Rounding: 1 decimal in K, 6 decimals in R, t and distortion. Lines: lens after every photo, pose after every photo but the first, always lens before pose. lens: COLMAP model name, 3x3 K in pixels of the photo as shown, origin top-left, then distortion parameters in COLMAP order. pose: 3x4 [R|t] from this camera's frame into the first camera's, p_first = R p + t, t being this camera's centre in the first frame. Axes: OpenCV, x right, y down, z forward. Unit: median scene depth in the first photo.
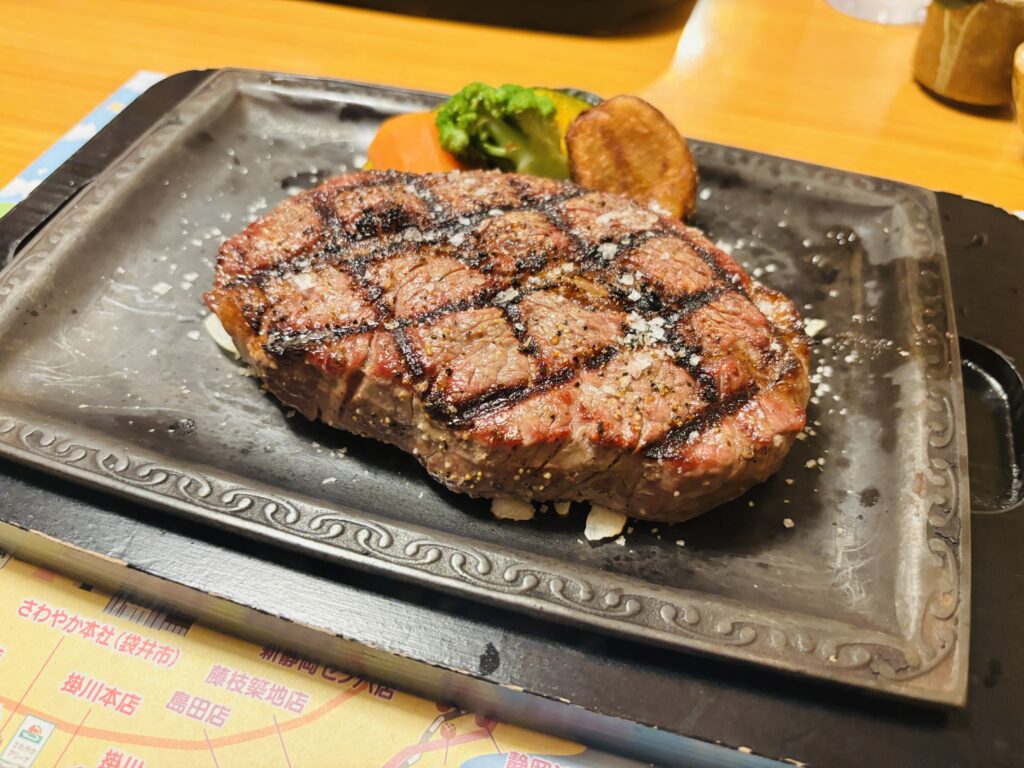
lens RADIAL K [[775.5, 0, 516.8], [0, 775.5, 380.6], [0, 0, 1]] dist [0.005755, -0.028243]
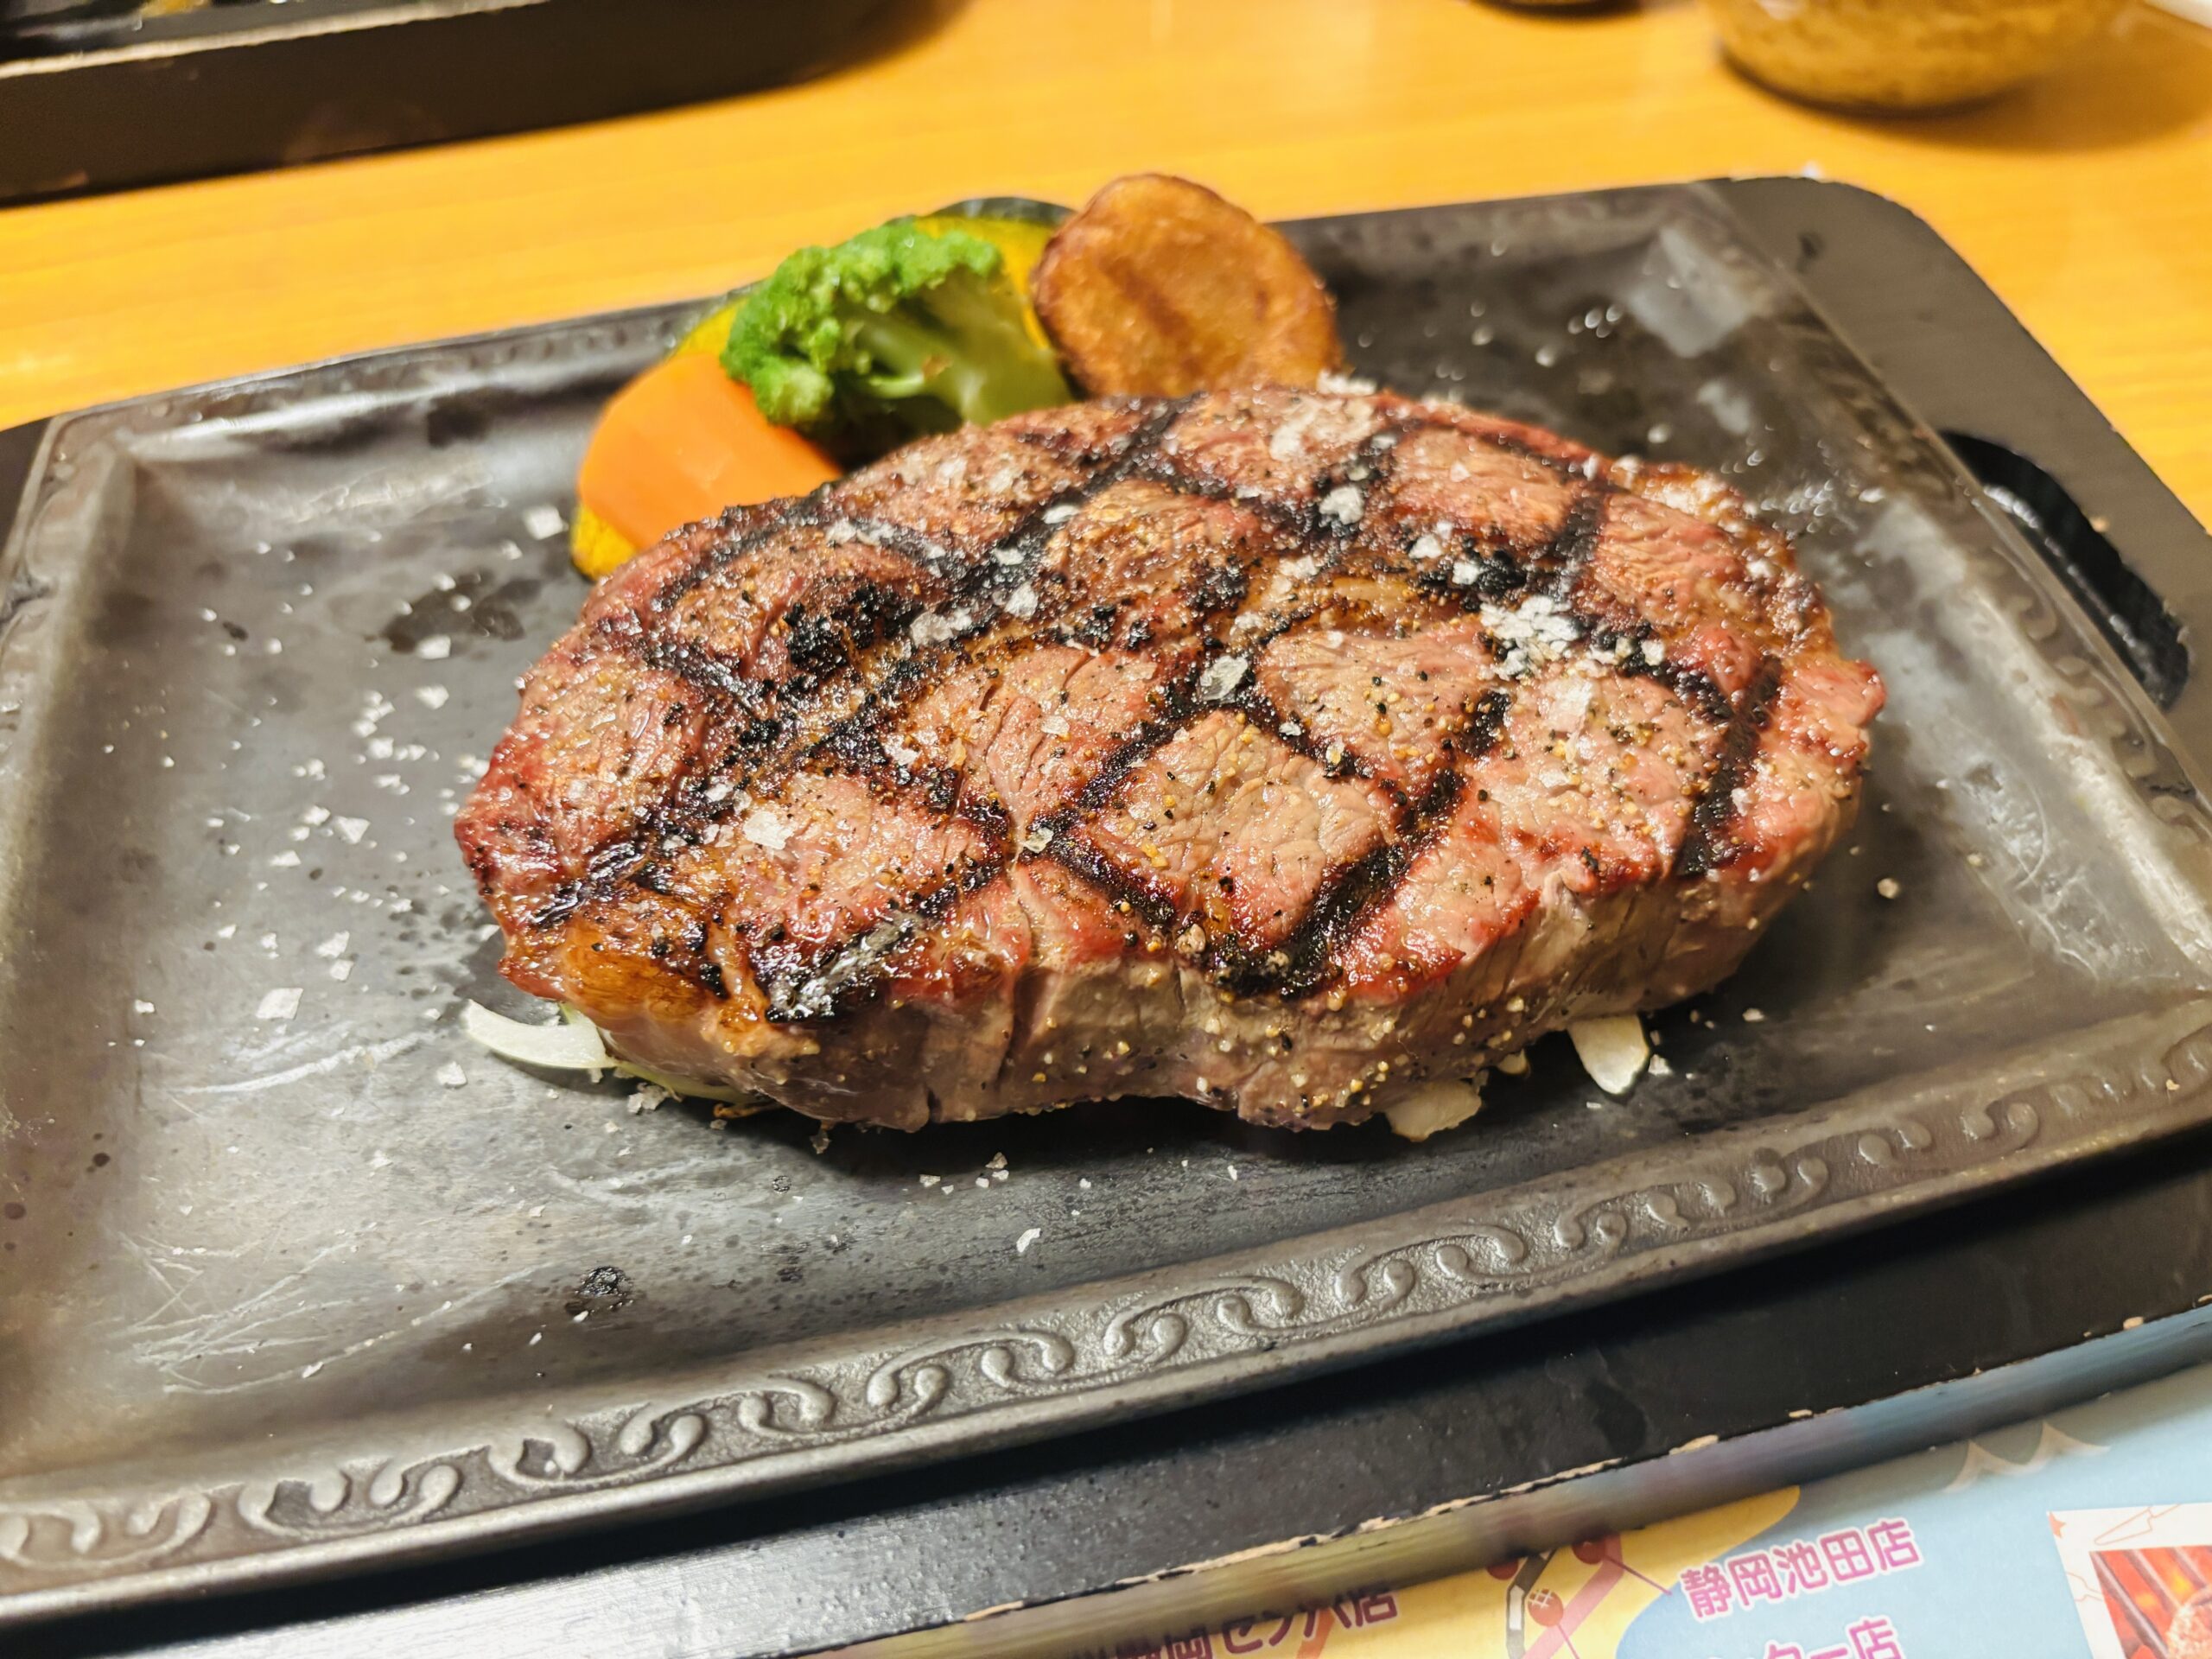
lens RADIAL K [[1675.3, 0, 1091.4], [0, 1675.3, 832.5], [0, 0, 1]] dist [0.005755, -0.028243]
pose [[0.874913, -0.396747, 0.277703, -0.369788], [0.389134, 0.917294, 0.084534, -0.134938], [-0.288274, 0.034104, 0.956940, 0.110783]]
